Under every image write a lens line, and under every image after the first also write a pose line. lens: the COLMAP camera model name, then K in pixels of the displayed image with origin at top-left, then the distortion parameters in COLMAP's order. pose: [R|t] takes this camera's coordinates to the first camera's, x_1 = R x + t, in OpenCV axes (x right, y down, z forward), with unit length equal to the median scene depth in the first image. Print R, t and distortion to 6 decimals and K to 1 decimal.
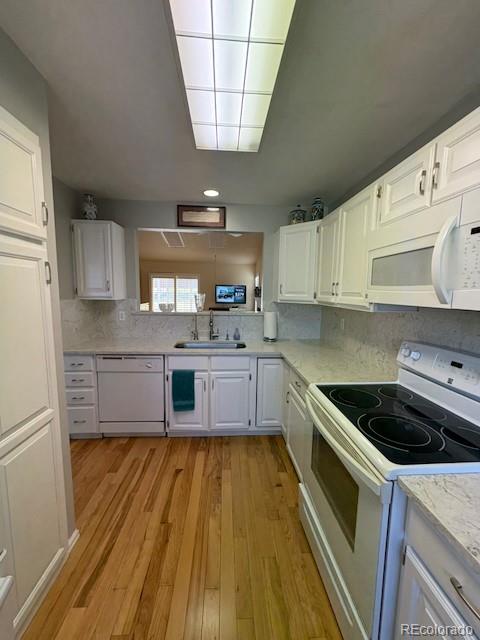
lens RADIAL K [[255.4, 0, 240.0], [0, 255.4, 320.5], [0, 0, 1]] dist [0.003379, 0.000785]
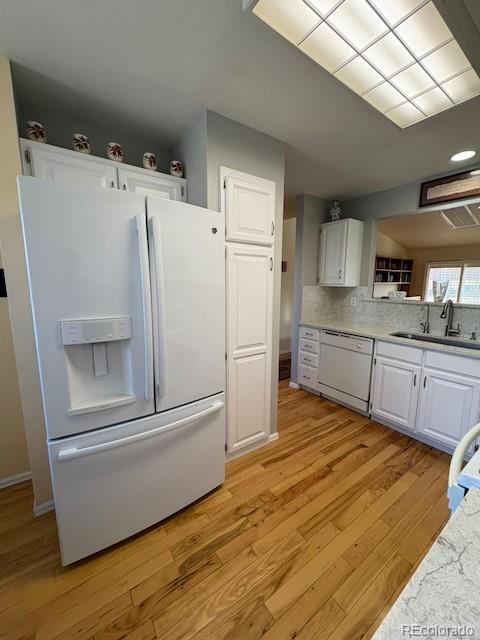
lens RADIAL K [[255.4, 0, 238.1], [0, 255.4, 320.2], [0, 0, 1]] dist [0.003379, 0.000785]
pose [[0.517321, 0.114337, -0.848119, 0.284128], [-0.098953, 0.992379, 0.073427, 0.036886], [0.850051, 0.045938, 0.524693, -0.019782]]
